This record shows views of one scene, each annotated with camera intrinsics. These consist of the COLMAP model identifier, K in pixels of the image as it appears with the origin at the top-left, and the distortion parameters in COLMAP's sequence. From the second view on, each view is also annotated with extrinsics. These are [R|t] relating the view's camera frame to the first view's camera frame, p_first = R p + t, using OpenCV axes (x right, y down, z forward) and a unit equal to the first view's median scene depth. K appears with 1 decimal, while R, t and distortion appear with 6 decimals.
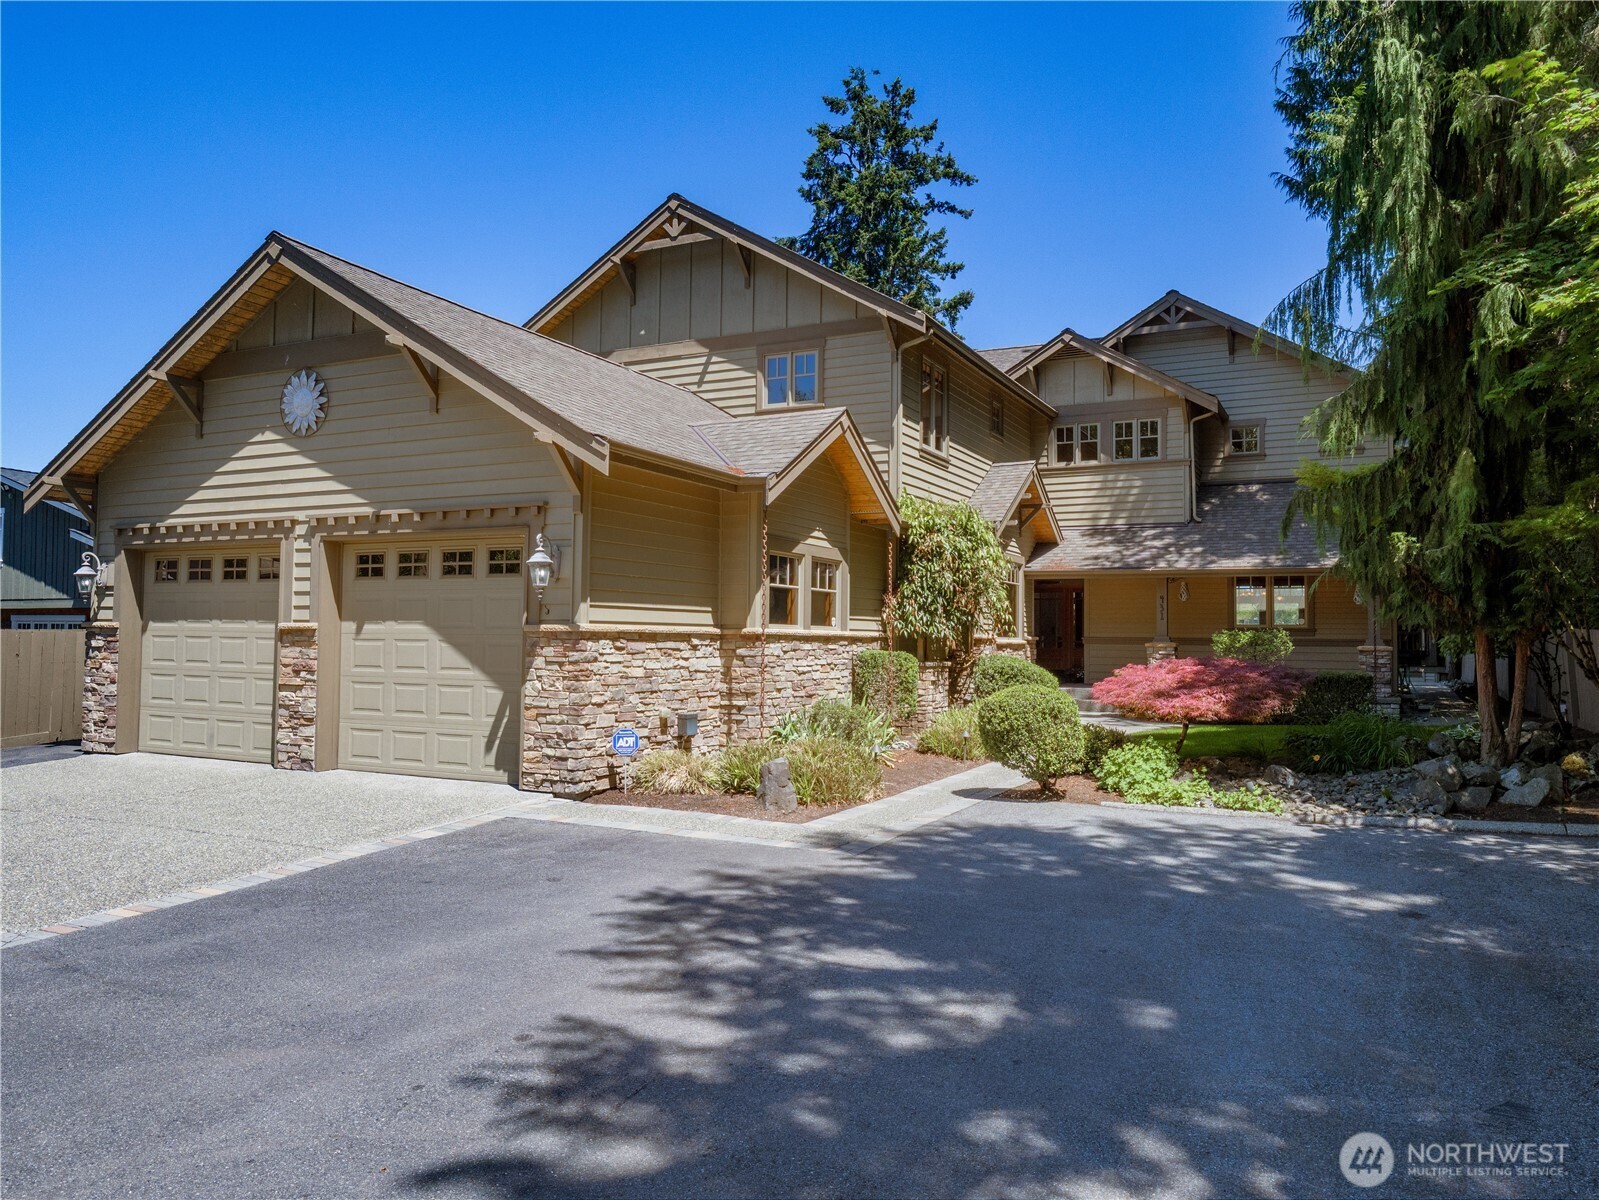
lens RADIAL K [[1167.4, 0, 799.5], [0, 1167.4, 600.0], [0, 0, 1]] dist [-0.051644, 0.002668]
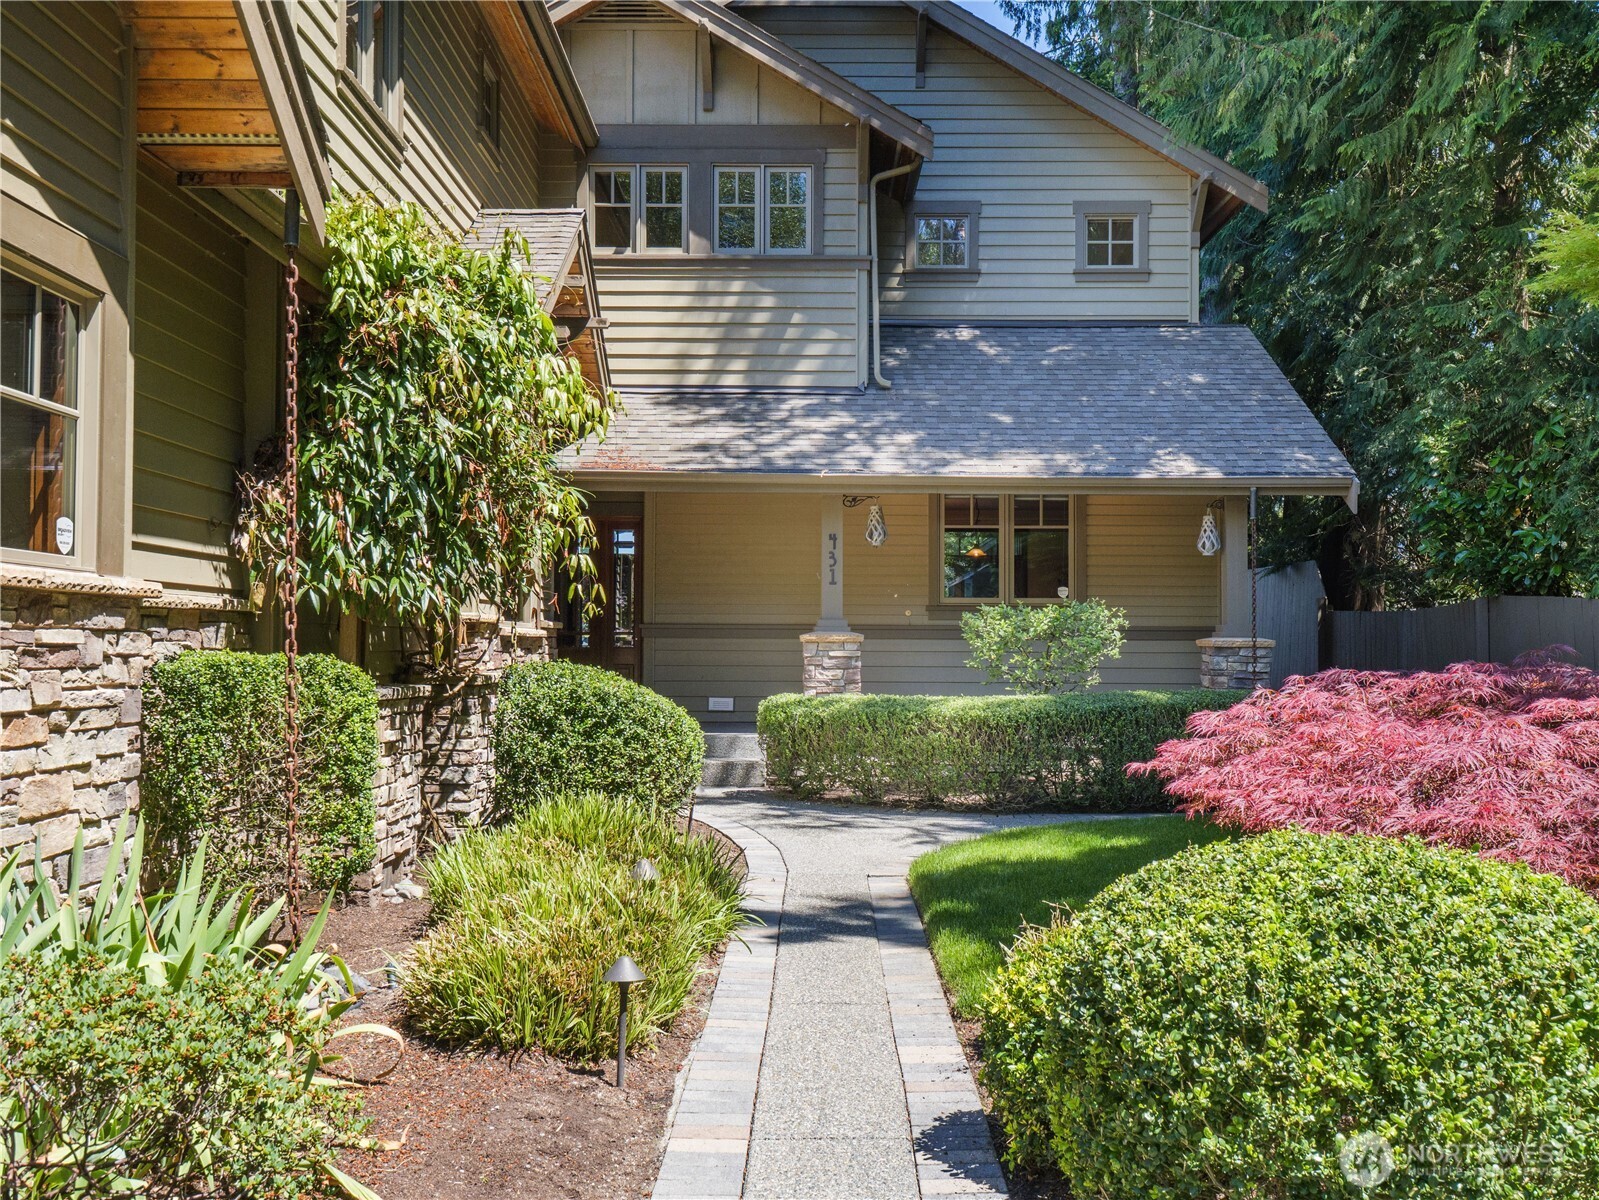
lens RADIAL K [[1618.9, 0, 799.5], [0, 1618.9, 600.0], [0, 0, 1]] dist [0.107724, -0.228102]
pose [[0.897943, 0.006178, 0.440069, 0.011408], [-0.009926, 0.999931, 0.006215, 0.019912], [-0.440001, -0.009949, 0.897942, 0.433419]]
